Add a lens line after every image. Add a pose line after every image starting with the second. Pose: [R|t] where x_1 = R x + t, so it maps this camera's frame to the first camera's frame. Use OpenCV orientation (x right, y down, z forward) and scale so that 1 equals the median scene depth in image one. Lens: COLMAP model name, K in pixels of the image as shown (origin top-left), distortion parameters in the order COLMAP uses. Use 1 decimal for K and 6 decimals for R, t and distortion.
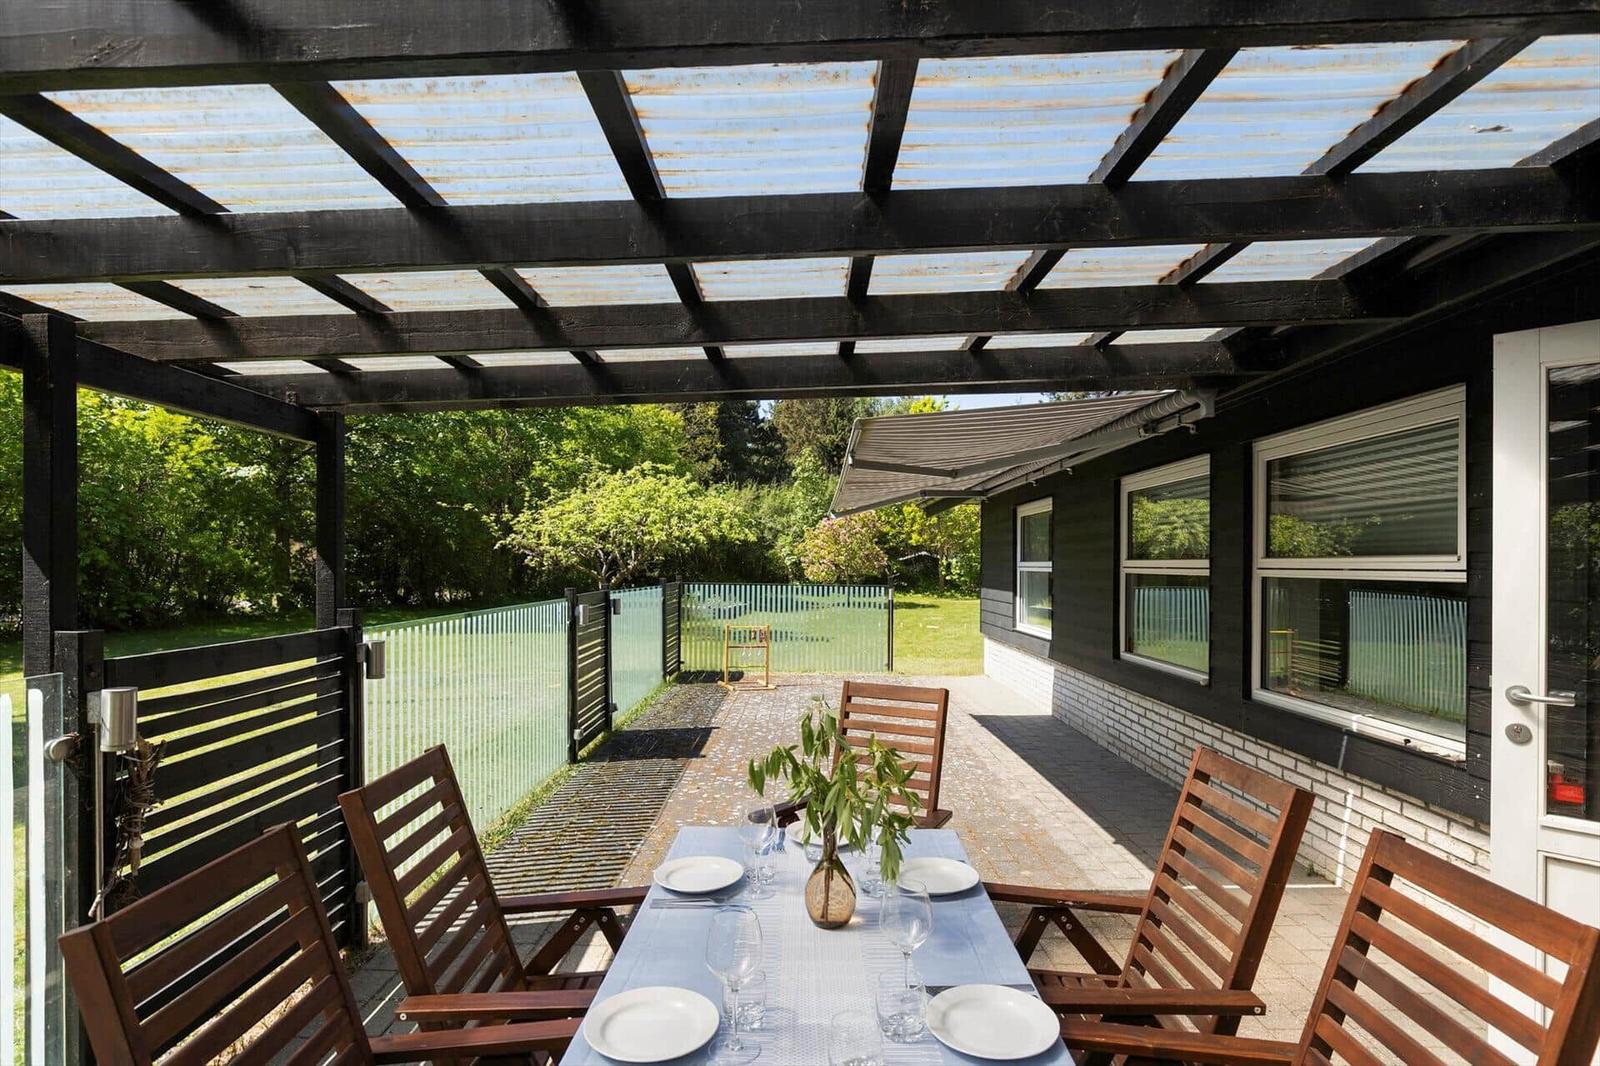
lens RADIAL K [[857.1, 0, 776.3], [0, 857.1, 521.4], [0, 0, 1]] dist [0.015351, 0.000741]
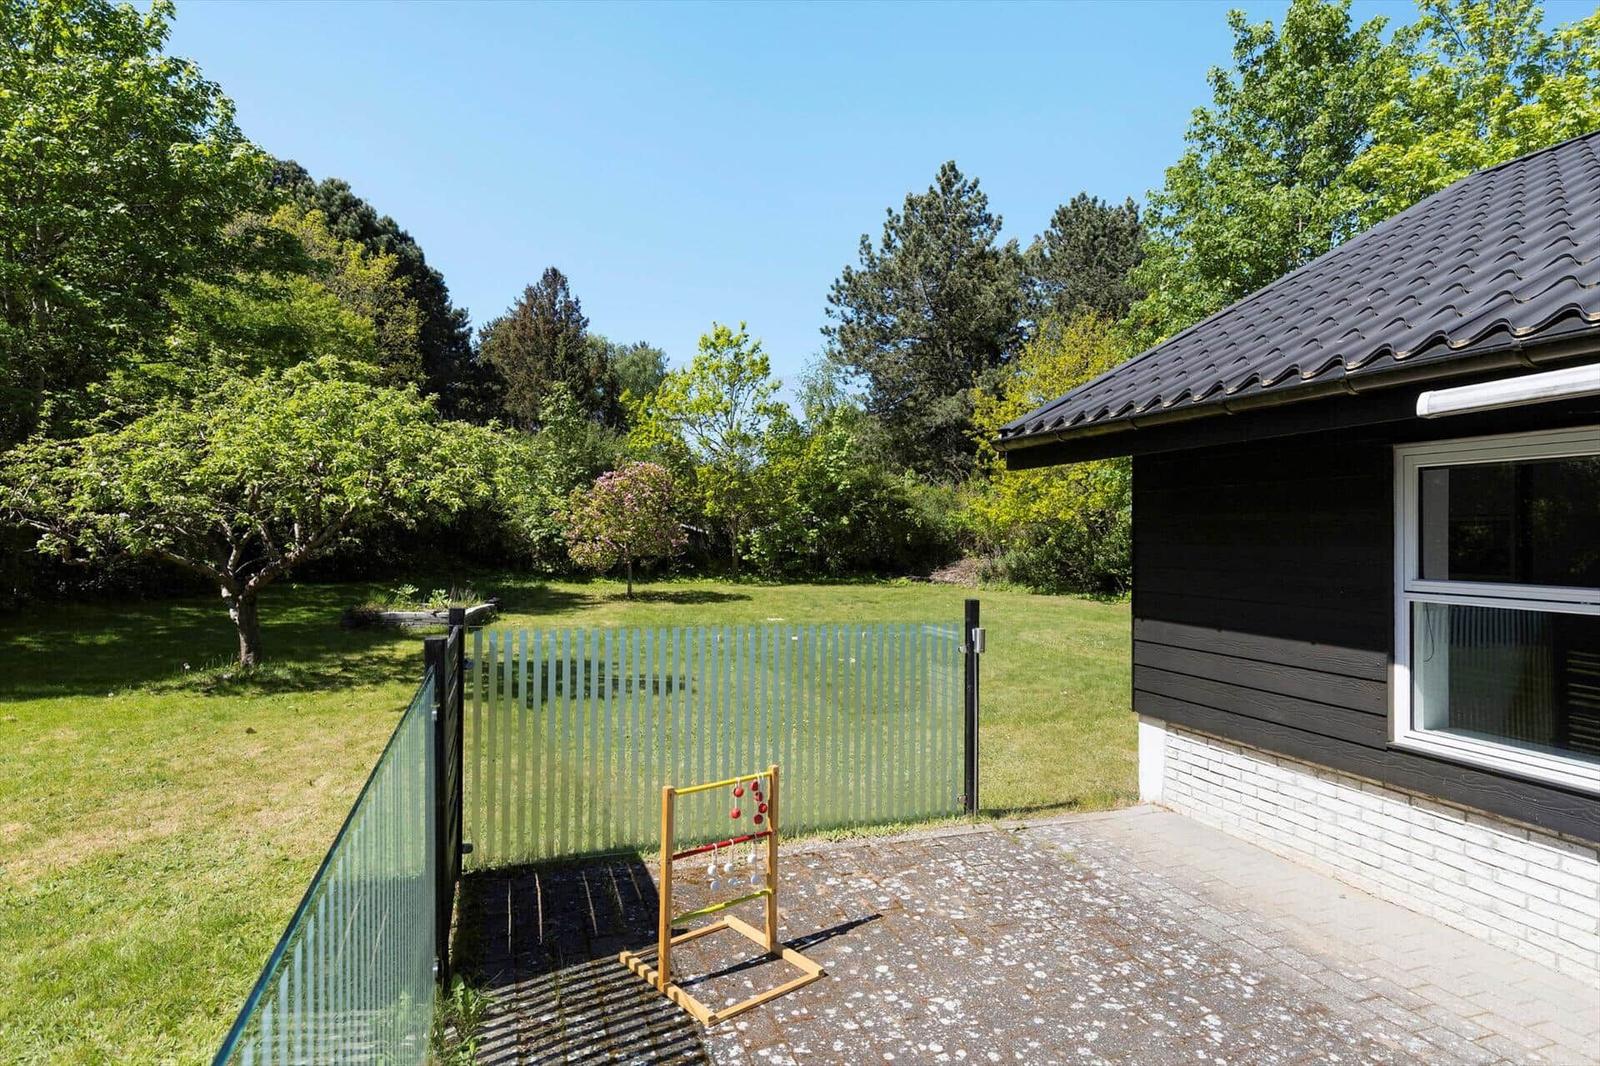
lens RADIAL K [[857.1, 0, 776.3], [0, 857.1, 521.4], [0, 0, 1]] dist [0.015351, 0.000741]
pose [[0.938385, 0.010442, 0.345433, -0.074173], [-0.023481, 0.999160, 0.033582, 0.008191], [-0.344792, -0.039624, 0.937842, 0.408067]]
